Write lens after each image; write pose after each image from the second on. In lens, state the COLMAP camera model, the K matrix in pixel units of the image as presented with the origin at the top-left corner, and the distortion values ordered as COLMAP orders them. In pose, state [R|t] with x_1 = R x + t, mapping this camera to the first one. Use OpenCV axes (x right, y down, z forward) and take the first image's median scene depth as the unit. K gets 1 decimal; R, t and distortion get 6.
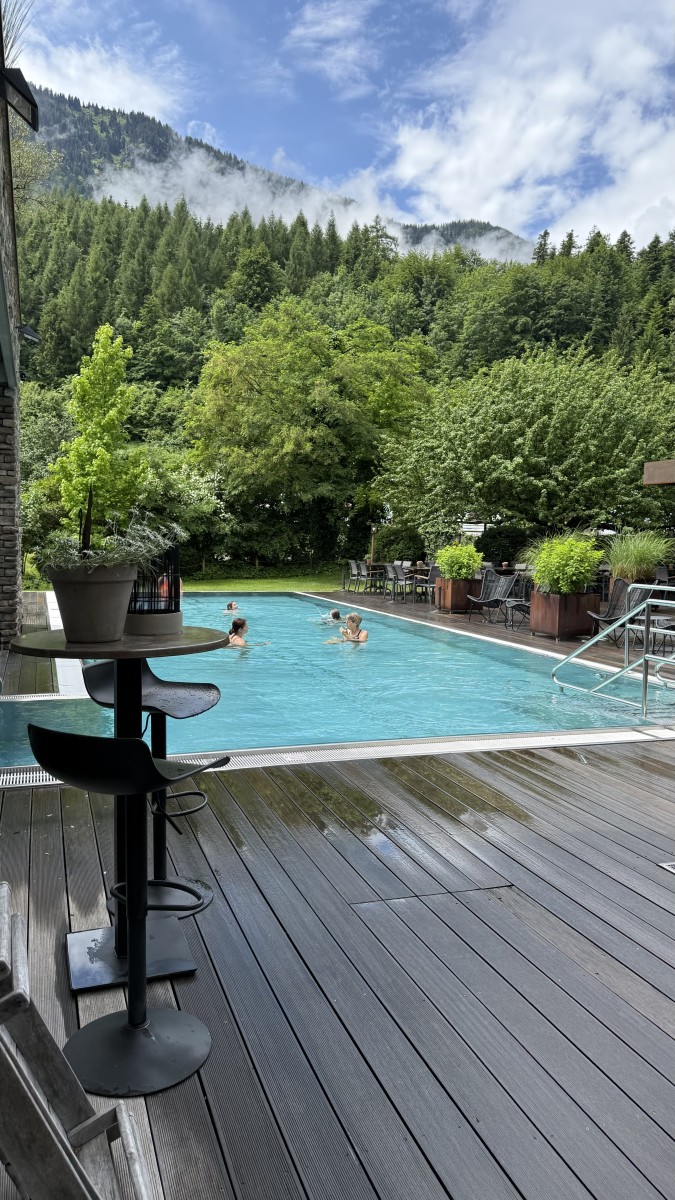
lens RADIAL K [[848.2, 0, 340.5], [0, 848.2, 598.1], [0, 0, 1]] dist [0.025796, -0.025146]
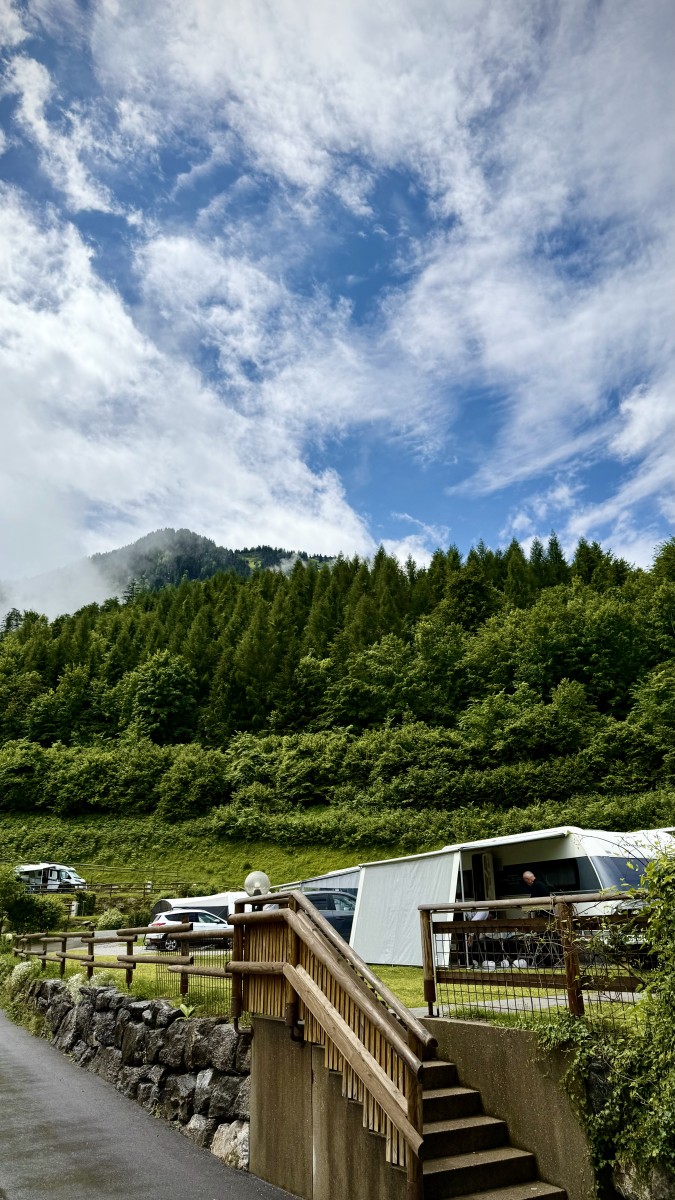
lens RADIAL K [[848.2, 0, 339.6], [0, 848.2, 590.5], [0, 0, 1]] dist [0.025796, -0.025146]
pose [[0.965093, -0.133674, -0.225225, -0.038129], [0.018268, 0.892207, -0.451258, -0.023570], [0.261269, 0.431392, 0.863504, 0.288001]]
